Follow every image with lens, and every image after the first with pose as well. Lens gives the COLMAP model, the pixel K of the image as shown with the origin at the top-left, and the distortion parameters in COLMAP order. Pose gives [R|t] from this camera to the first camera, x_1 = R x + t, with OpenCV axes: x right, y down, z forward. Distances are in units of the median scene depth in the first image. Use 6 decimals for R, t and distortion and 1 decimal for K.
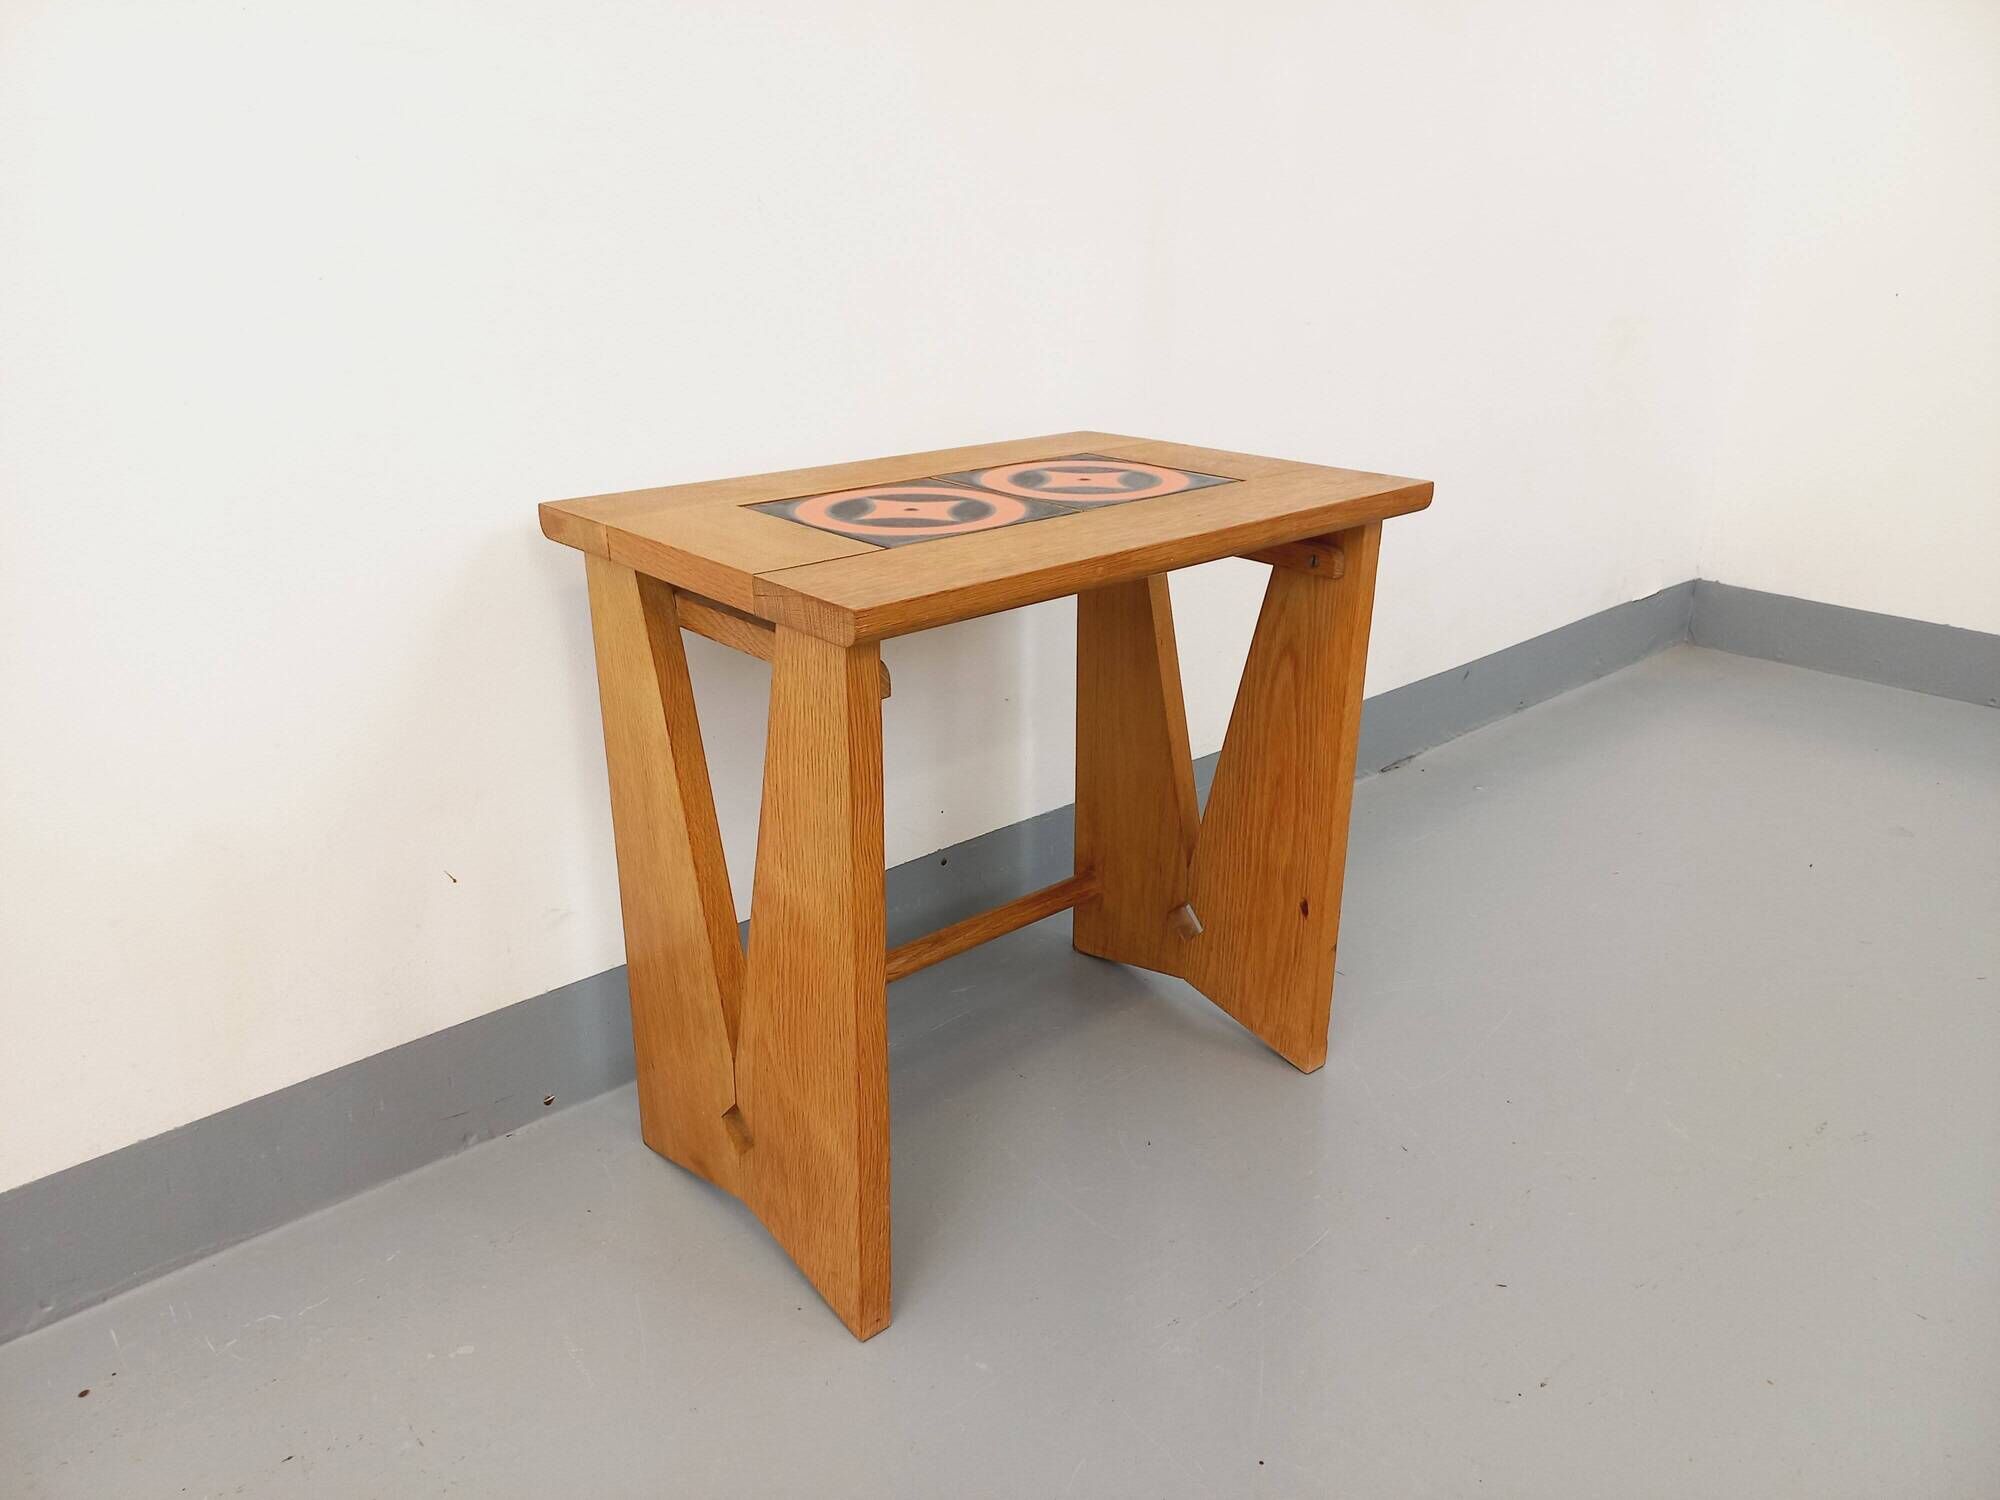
lens RADIAL K [[1411.6, 0, 1000.0], [0, 1411.6, 750.0], [0, 0, 1]] dist [0.084625, -0.060698]
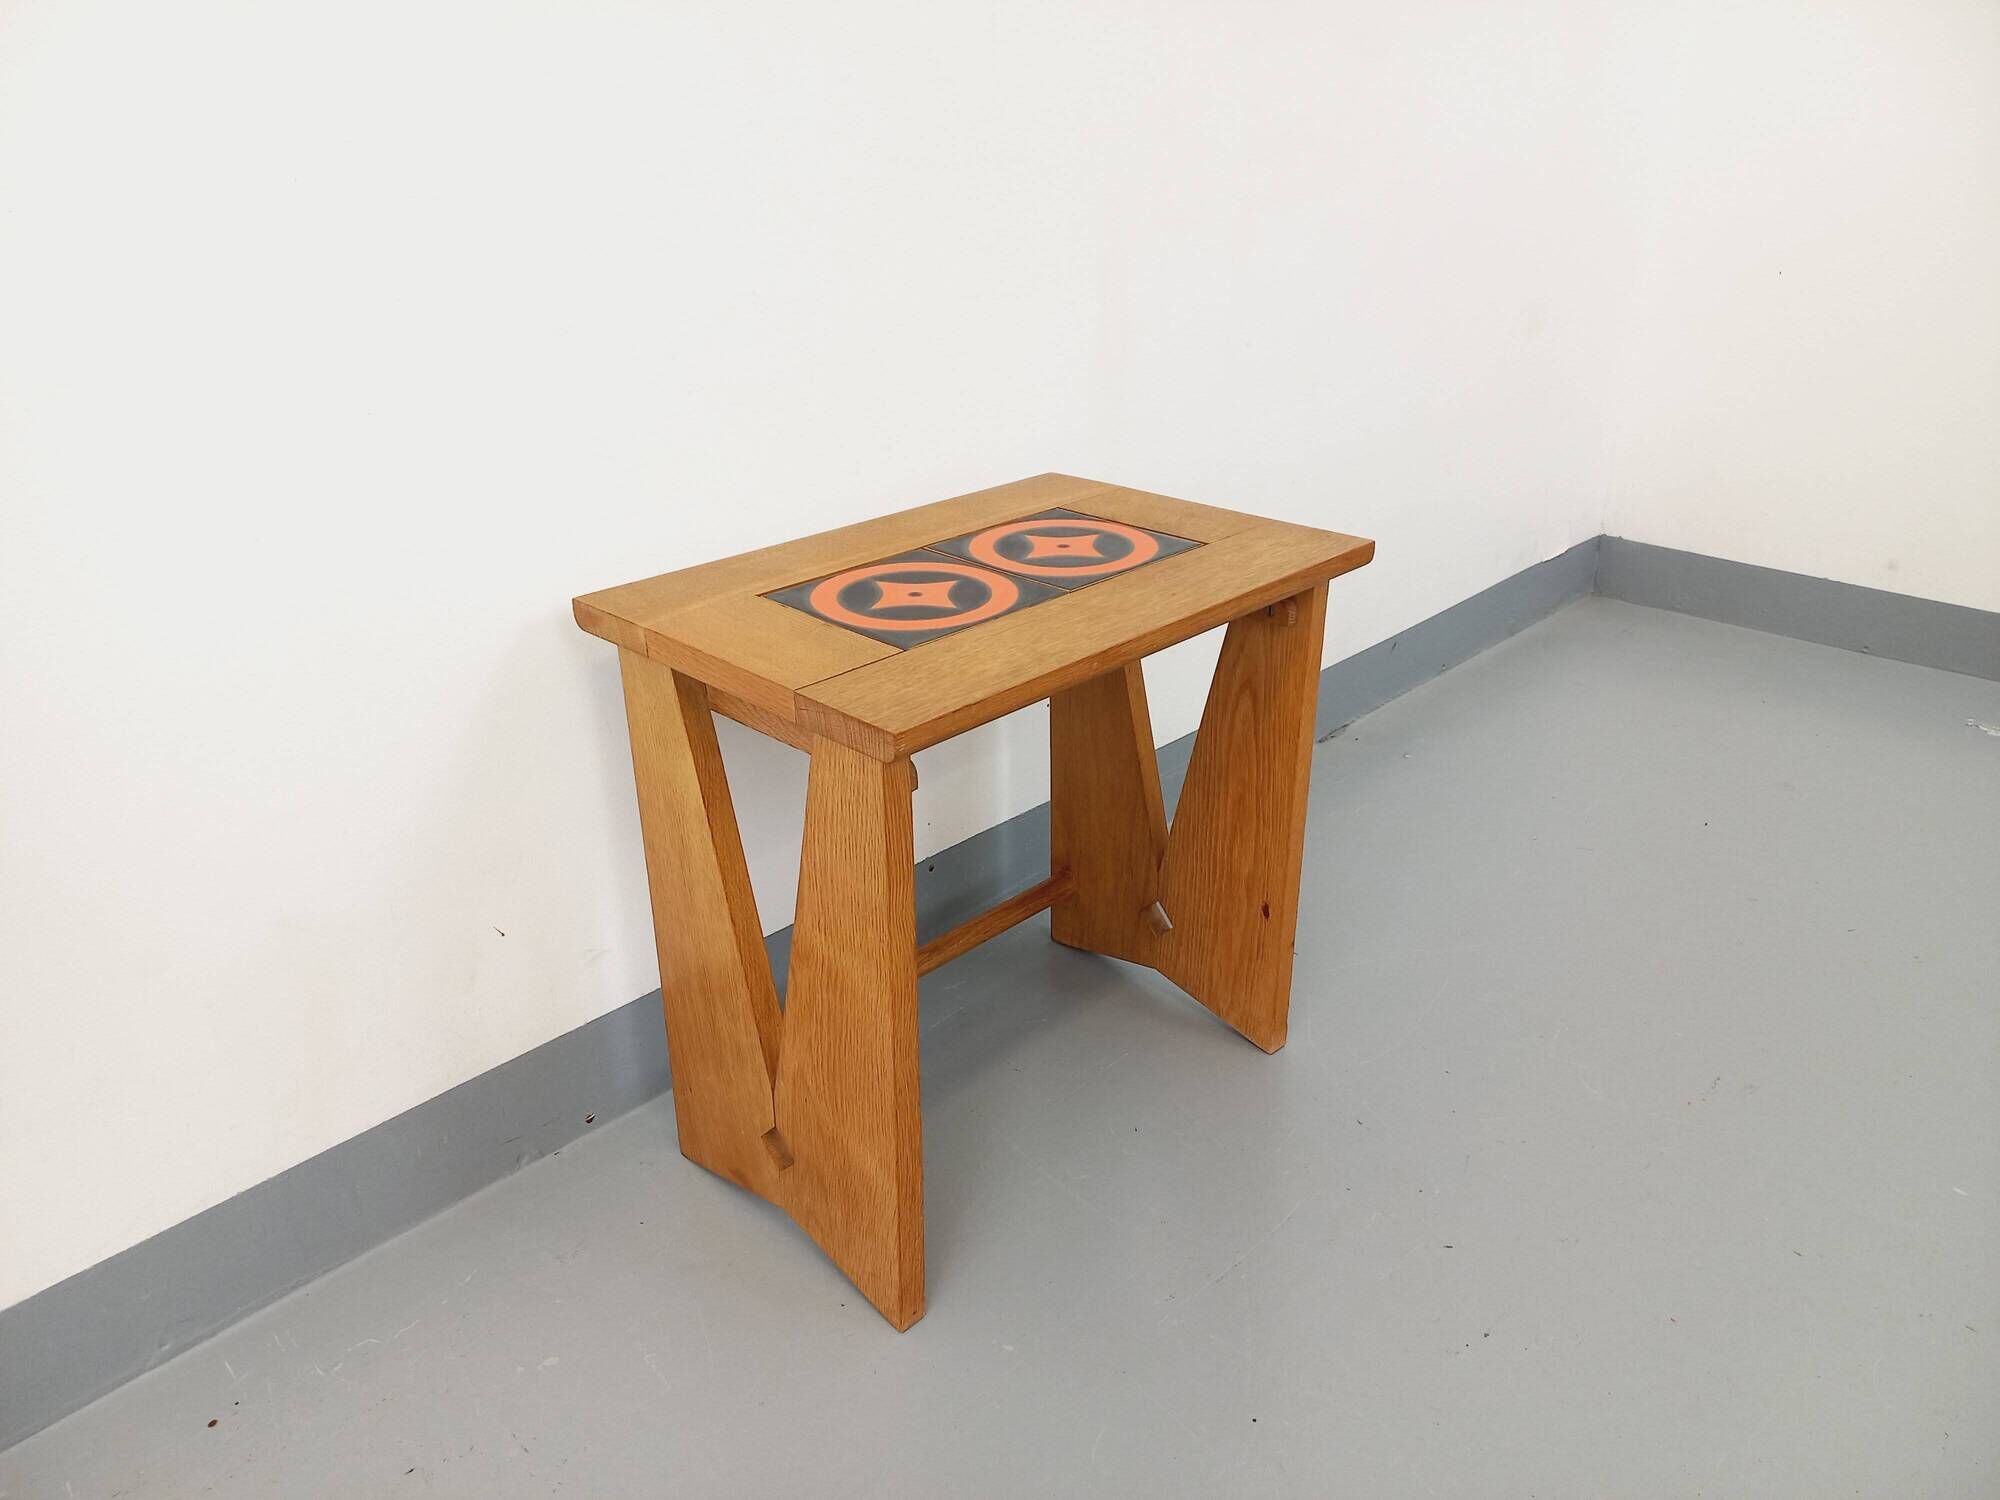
lens RADIAL K [[1408.1, 0, 1005.7], [0, 1408.1, 737.2], [0, 0, 1]] dist [0.093890, -0.080437]
pose [[0.997674, -0.037773, 0.056746, -0.053738], [0.034322, 0.997572, 0.060603, -0.112415], [-0.058897, -0.058515, 0.996548, -0.100827]]
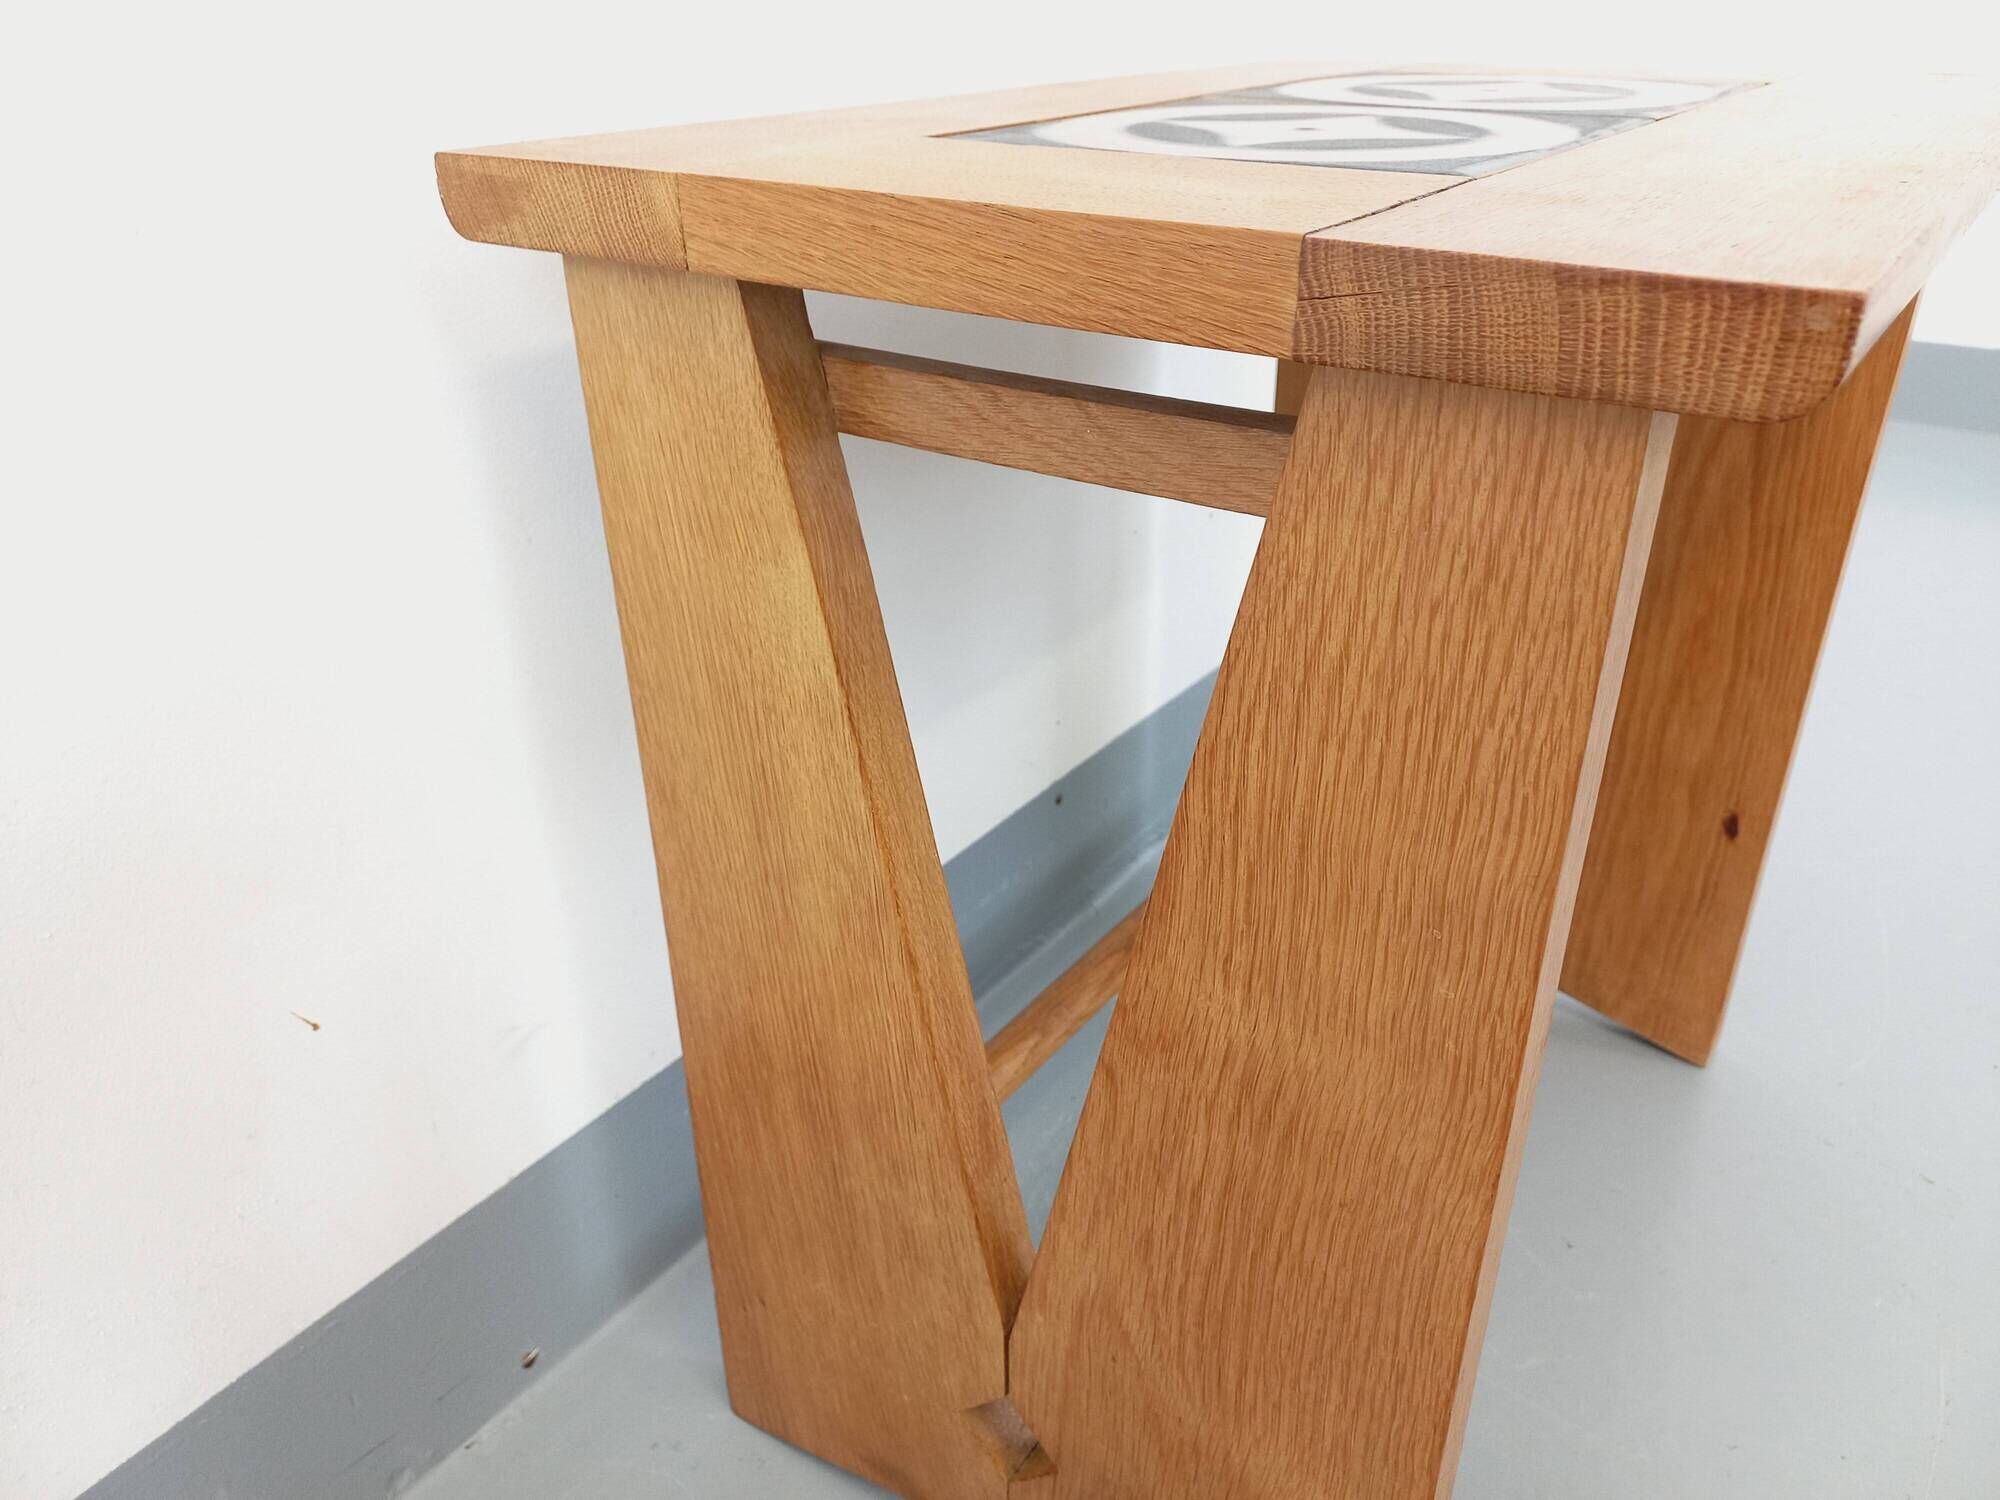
lens RADIAL K [[1446.4, 0, 1019.4], [0, 1446.4, 730.9], [0, 0, 1]] dist [0.096554, -0.162908]
pose [[0.973249, -0.111972, 0.200621, -0.244335], [0.088593, 0.988572, 0.121966, -0.041748], [-0.211985, -0.100929, 0.972047, 0.498161]]
